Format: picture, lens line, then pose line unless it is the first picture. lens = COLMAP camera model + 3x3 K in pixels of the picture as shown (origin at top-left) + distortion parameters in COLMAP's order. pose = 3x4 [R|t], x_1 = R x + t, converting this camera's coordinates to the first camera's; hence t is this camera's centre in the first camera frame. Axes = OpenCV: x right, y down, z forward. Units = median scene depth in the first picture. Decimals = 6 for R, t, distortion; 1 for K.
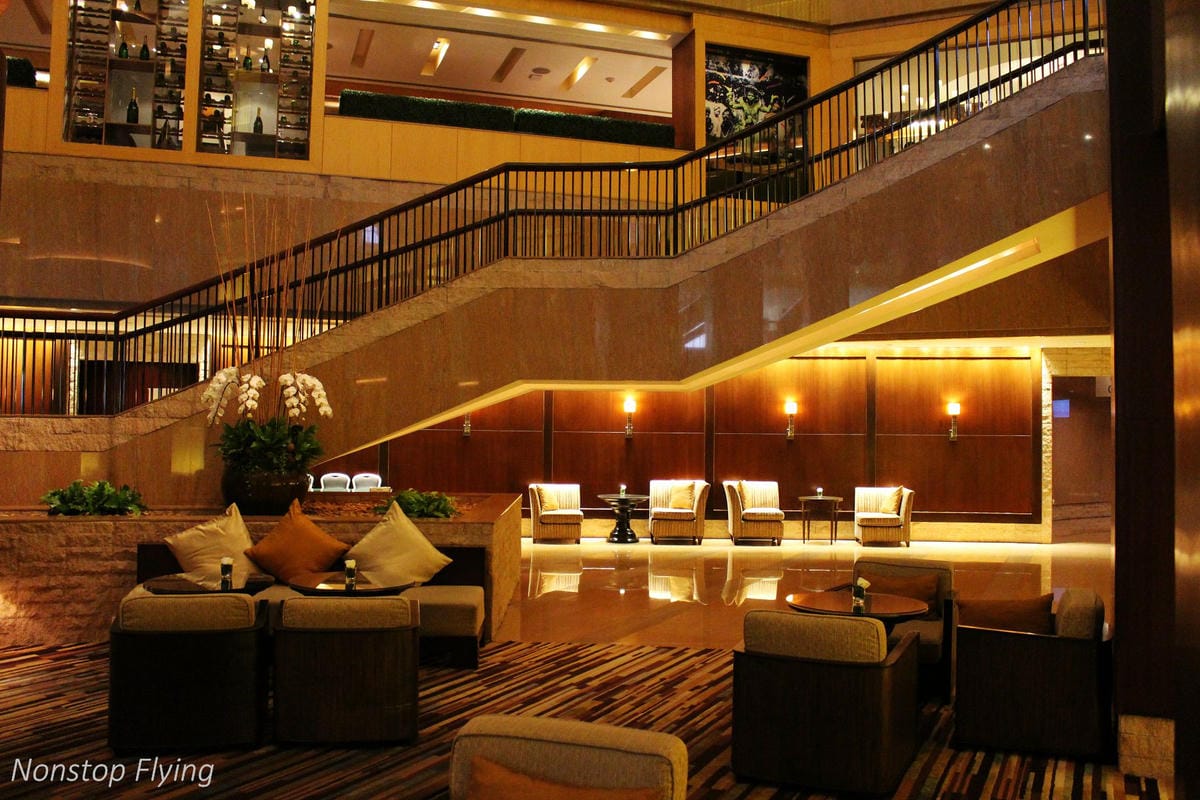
lens RADIAL K [[1027.2, 0, 600.0], [0, 1027.2, 400.0], [0, 0, 1]] dist [-0.135749, 0.122345]
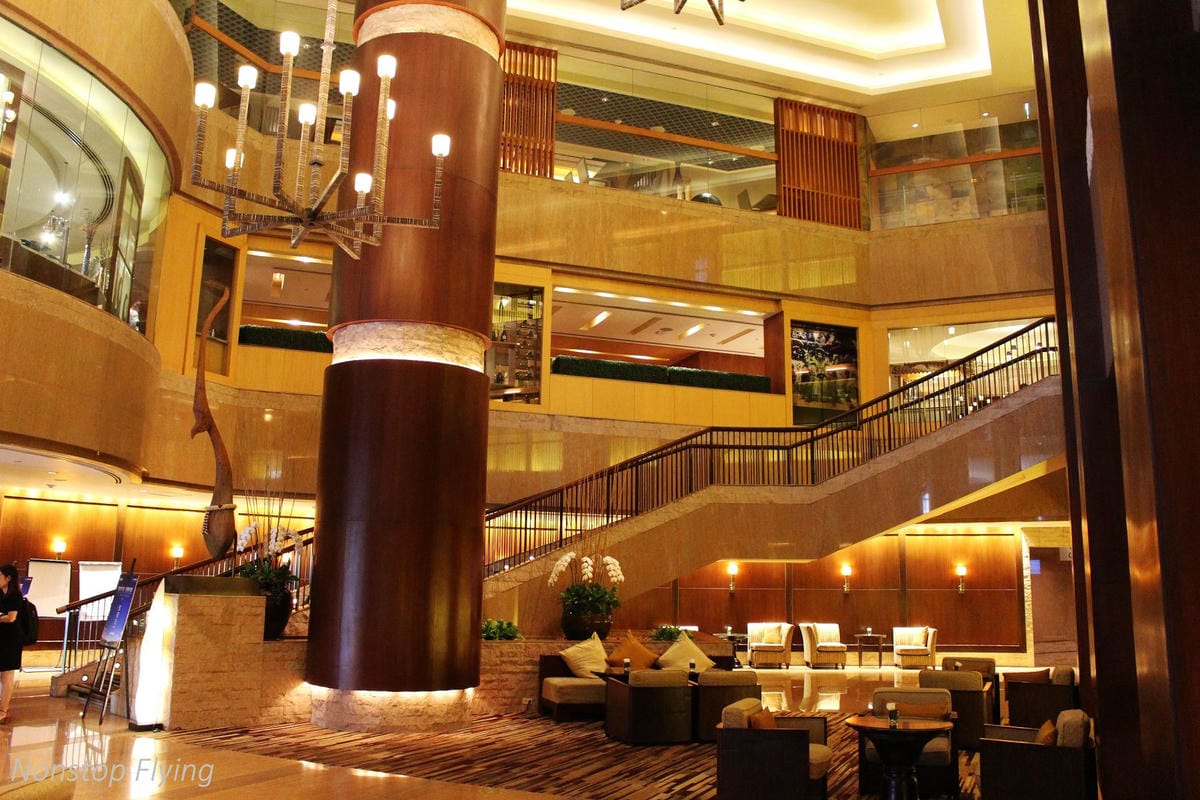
lens RADIAL K [[1027.2, 0, 600.0], [0, 1027.2, 400.0], [0, 0, 1]] dist [-0.135749, 0.122345]
pose [[0.999249, 0.010807, 0.037198, -0.215186], [-0.005287, 0.989359, -0.145402, -0.020283], [-0.038374, 0.145096, 0.988673, -0.418377]]
